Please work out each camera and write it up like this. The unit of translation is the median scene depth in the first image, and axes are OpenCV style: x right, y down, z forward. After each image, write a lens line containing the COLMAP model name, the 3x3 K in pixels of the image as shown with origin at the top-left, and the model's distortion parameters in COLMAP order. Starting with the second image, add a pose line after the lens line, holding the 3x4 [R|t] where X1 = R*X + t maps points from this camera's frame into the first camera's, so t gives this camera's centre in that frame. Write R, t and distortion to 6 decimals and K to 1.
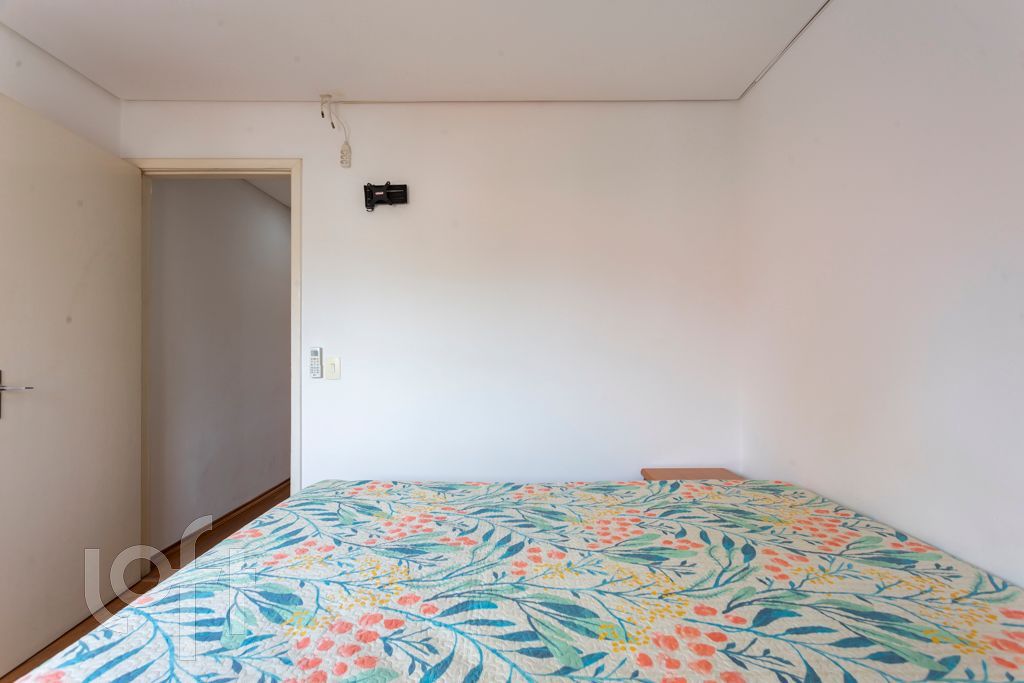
lens RADIAL K [[484.8, 0, 520.0], [0, 484.8, 348.2], [0, 0, 1]] dist [0.002066, 0.000401]
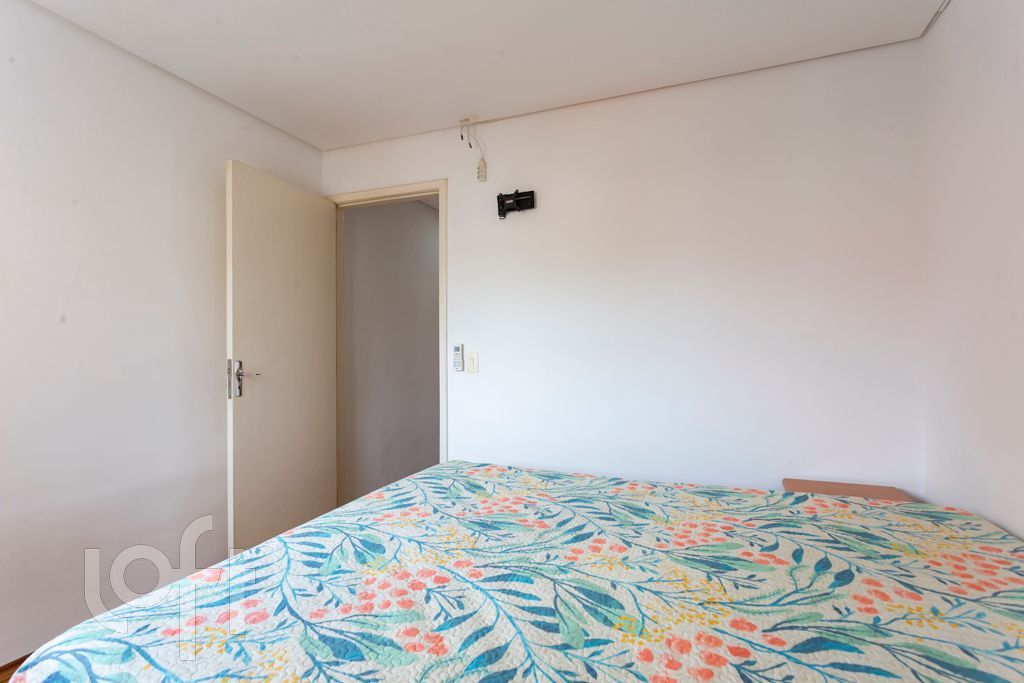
lens RADIAL K [[489.6, 0, 523.8], [0, 489.6, 345.3], [0, 0, 1]] dist [0.001623, -0.000060]
pose [[0.931971, -0.003914, -0.362513, 0.265337], [0.004210, 0.999991, 0.000026, 0.003940], [0.362509, -0.001550, 0.931979, -0.017670]]
